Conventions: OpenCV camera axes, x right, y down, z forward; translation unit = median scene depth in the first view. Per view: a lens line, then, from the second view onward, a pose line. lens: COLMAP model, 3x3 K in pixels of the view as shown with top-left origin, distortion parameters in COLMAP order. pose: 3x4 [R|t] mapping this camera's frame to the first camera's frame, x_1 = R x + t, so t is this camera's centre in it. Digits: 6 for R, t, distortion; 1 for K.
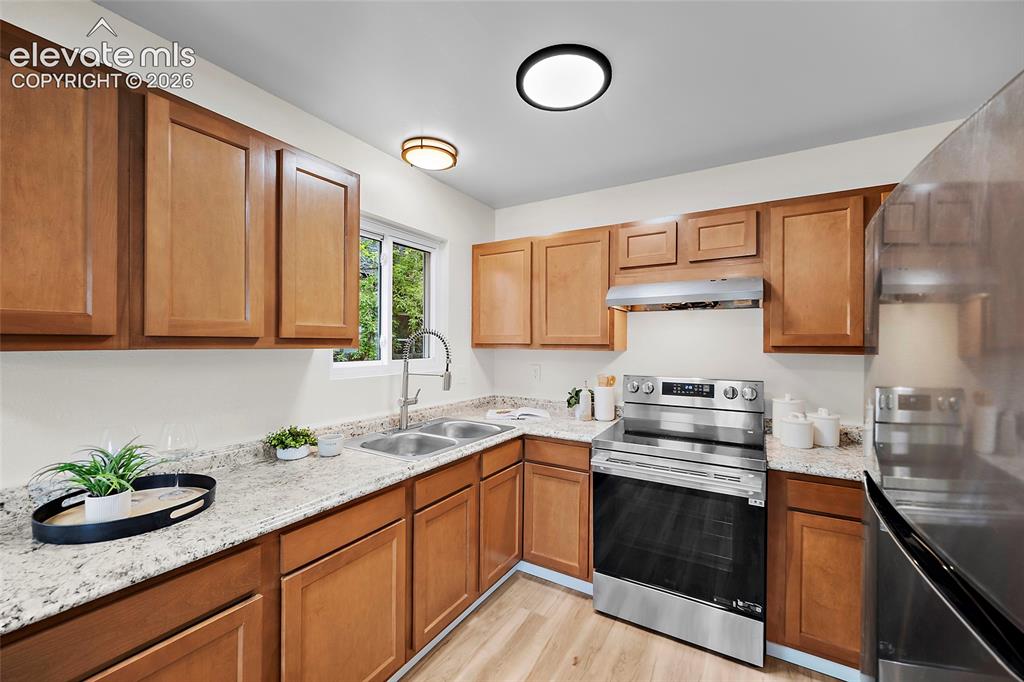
lens RADIAL K [[407.4, 0, 512.5], [0, 407.4, 344.4], [0, 0, 1]] dist [-0.003443, -0.000142]
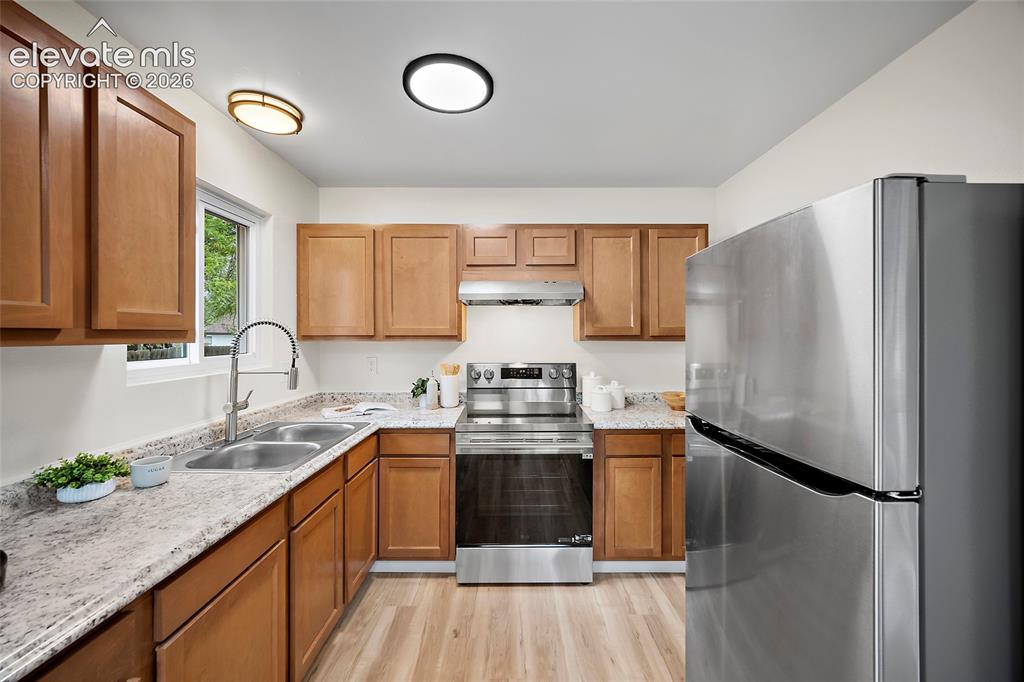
lens RADIAL K [[407.4, 0, 515.2], [0, 407.4, 334.6], [0, 0, 1]] dist [-0.003443, -0.000142]
pose [[0.856232, -0.006431, 0.516552, -0.226014], [0.007122, 0.999974, 0.000644, -0.001735], [-0.516543, 0.003128, 0.856256, 0.005394]]
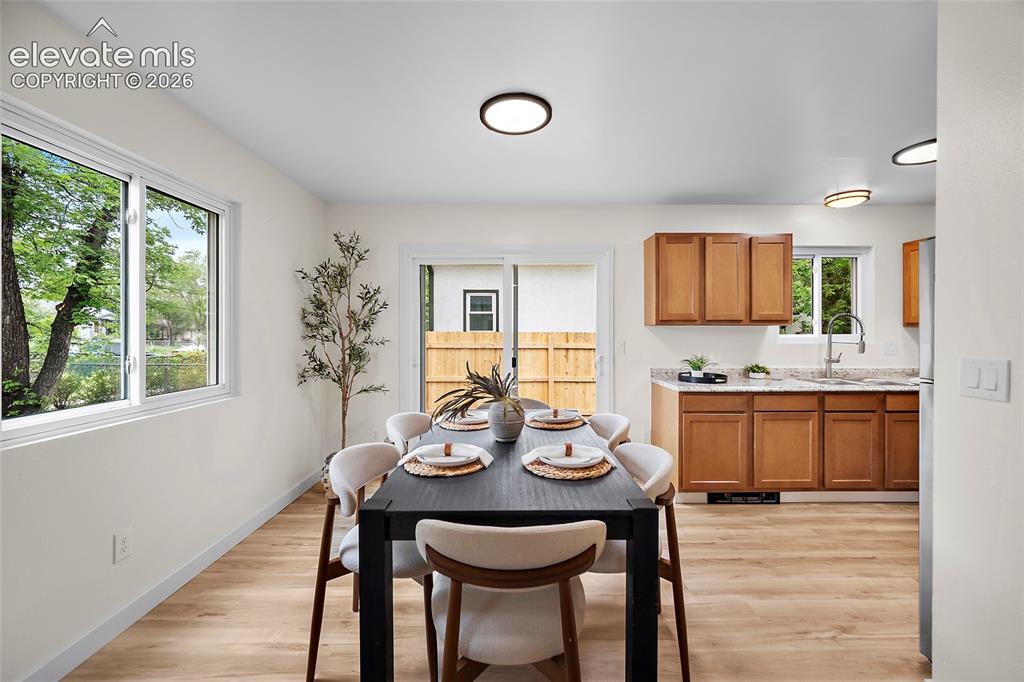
lens RADIAL K [[407.4, 0, 517.8], [0, 407.4, 332.2], [0, 0, 1]] dist [-0.003443, -0.000142]
pose [[0.528739, -0.007882, -0.848748, 0.488755], [0.001723, 0.999965, -0.008214, 0.049700], [0.848783, 0.002881, 0.528734, -0.961041]]
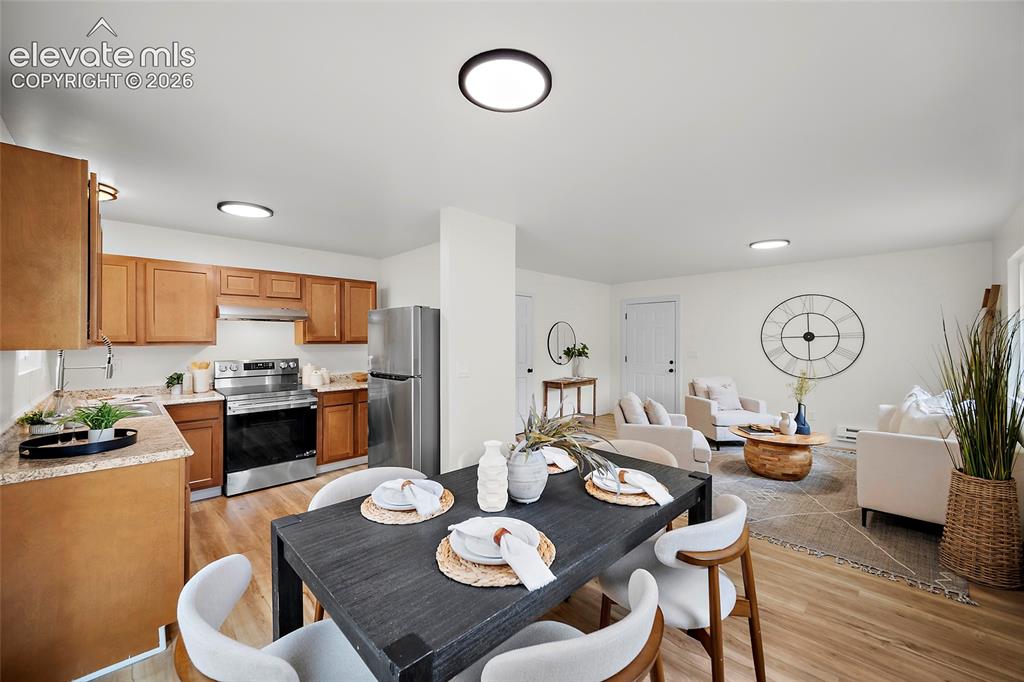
lens RADIAL K [[407.4, 0, 510.5], [0, 407.4, 336.4], [0, 0, 1]] dist [-0.003443, -0.000142]
pose [[0.263683, 0.000316, 0.964609, -1.179886], [0.005492, 0.999983, -0.001829, -0.012094], [-0.964594, 0.005780, 0.263677, -0.625780]]
